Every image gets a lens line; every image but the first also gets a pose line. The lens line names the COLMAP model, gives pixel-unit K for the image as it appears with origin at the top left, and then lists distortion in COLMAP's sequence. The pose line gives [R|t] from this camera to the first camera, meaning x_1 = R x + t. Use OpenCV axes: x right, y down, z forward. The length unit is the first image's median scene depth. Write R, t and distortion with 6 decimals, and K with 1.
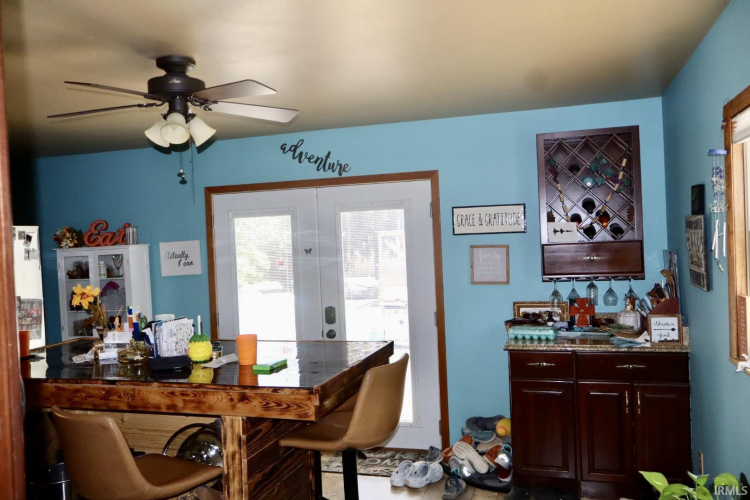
lens RADIAL K [[626.3, 0, 375.3], [0, 626.3, 249.4], [0, 0, 1]] dist [0.006034, -0.011142]
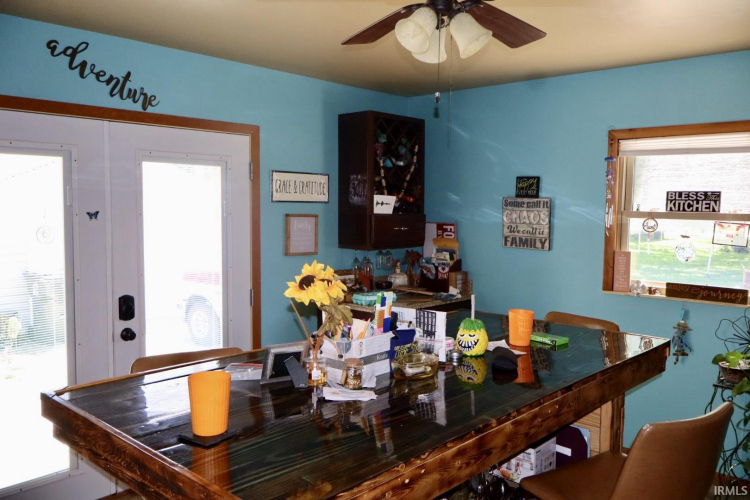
lens RADIAL K [[626.3, 0, 375.2], [0, 626.3, 251.3], [0, 0, 1]] dist [0.006034, -0.011142]
pose [[0.427001, -0.022290, 0.903976, -0.588183], [-0.010938, 0.999496, 0.029812, 0.018510], [-0.904185, -0.022618, 0.426542, 0.454303]]
